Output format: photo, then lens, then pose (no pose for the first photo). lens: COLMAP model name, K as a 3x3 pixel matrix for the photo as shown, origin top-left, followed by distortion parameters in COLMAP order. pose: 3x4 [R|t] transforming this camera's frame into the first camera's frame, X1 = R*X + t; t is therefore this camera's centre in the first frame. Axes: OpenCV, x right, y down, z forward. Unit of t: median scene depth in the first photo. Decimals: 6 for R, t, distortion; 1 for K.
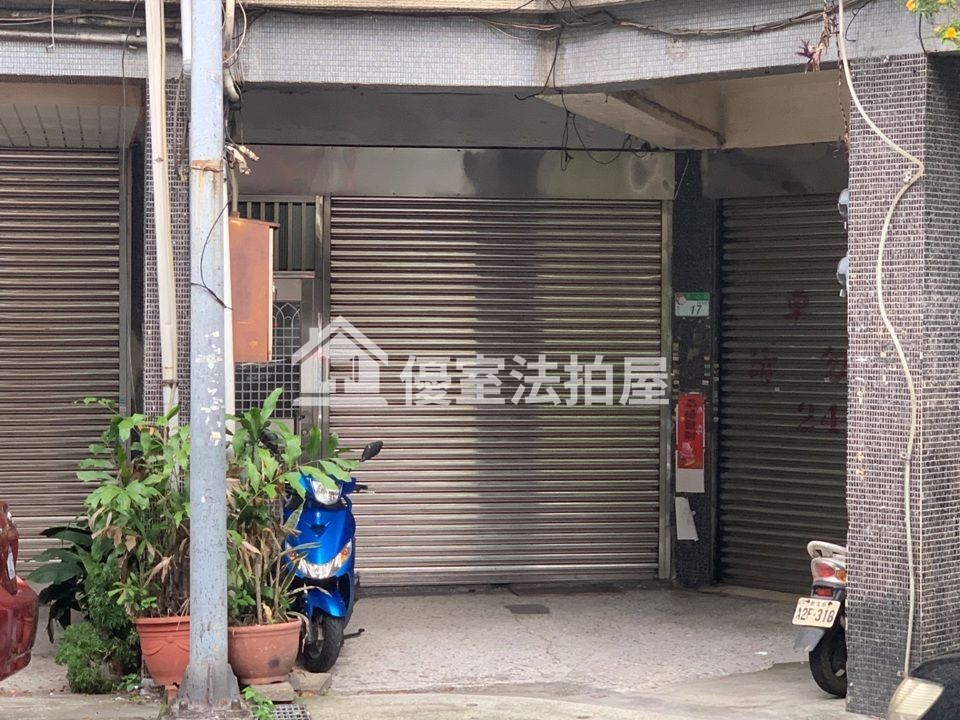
lens RADIAL K [[2133.8, 0, 457.1], [0, 2133.8, 341.0], [0, 0, 1]] dist [0.096704, 0.000000]
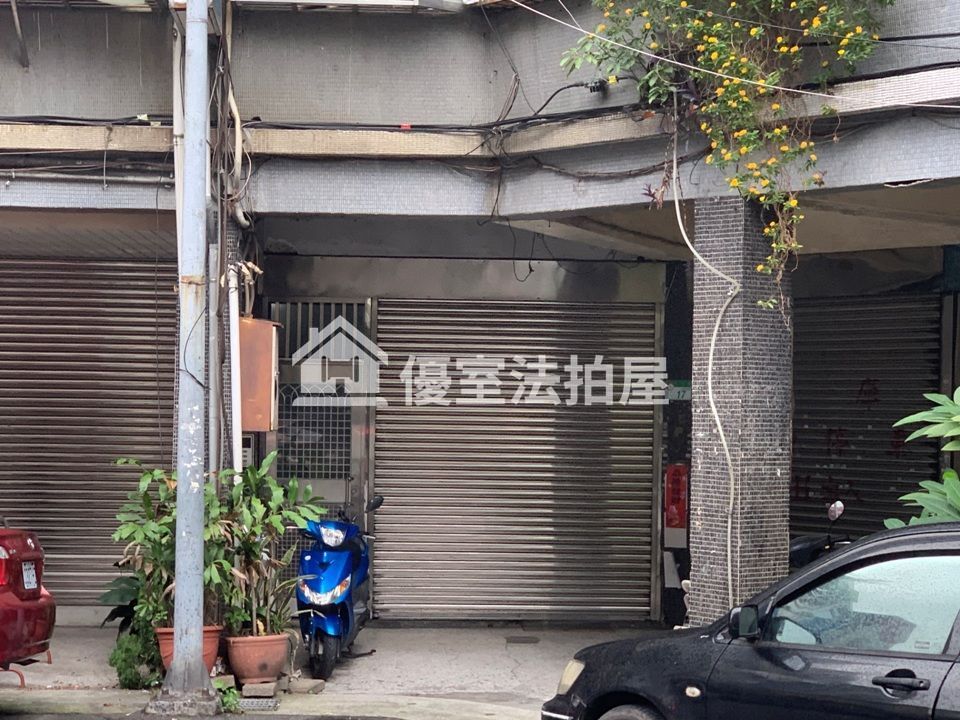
lens RADIAL K [[2005.2, 0, 462.0], [0, 2005.2, 336.5], [0, 0, 1]] dist [0.027838, 0.000000]
pose [[0.991969, 0.008528, -0.126194, 0.179457], [-0.013917, 0.999026, -0.041884, 0.002216], [0.125713, 0.043304, 0.991121, -0.178138]]
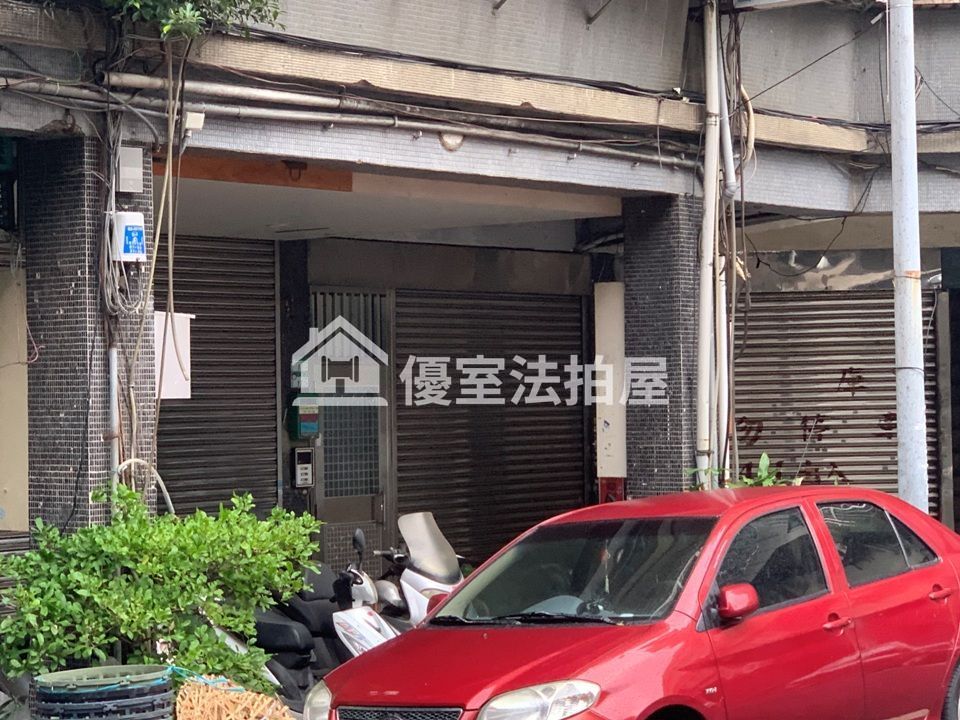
lens RADIAL K [[2287.3, 0, 489.7], [0, 2287.3, 320.6], [0, 0, 1]] dist [0.037088, 0.000000]
pose [[0.743977, 0.004696, 0.668189, -1.068750], [0.027199, 0.998934, -0.037305, -0.009290], [-0.667652, 0.045928, 0.743056, 0.138341]]
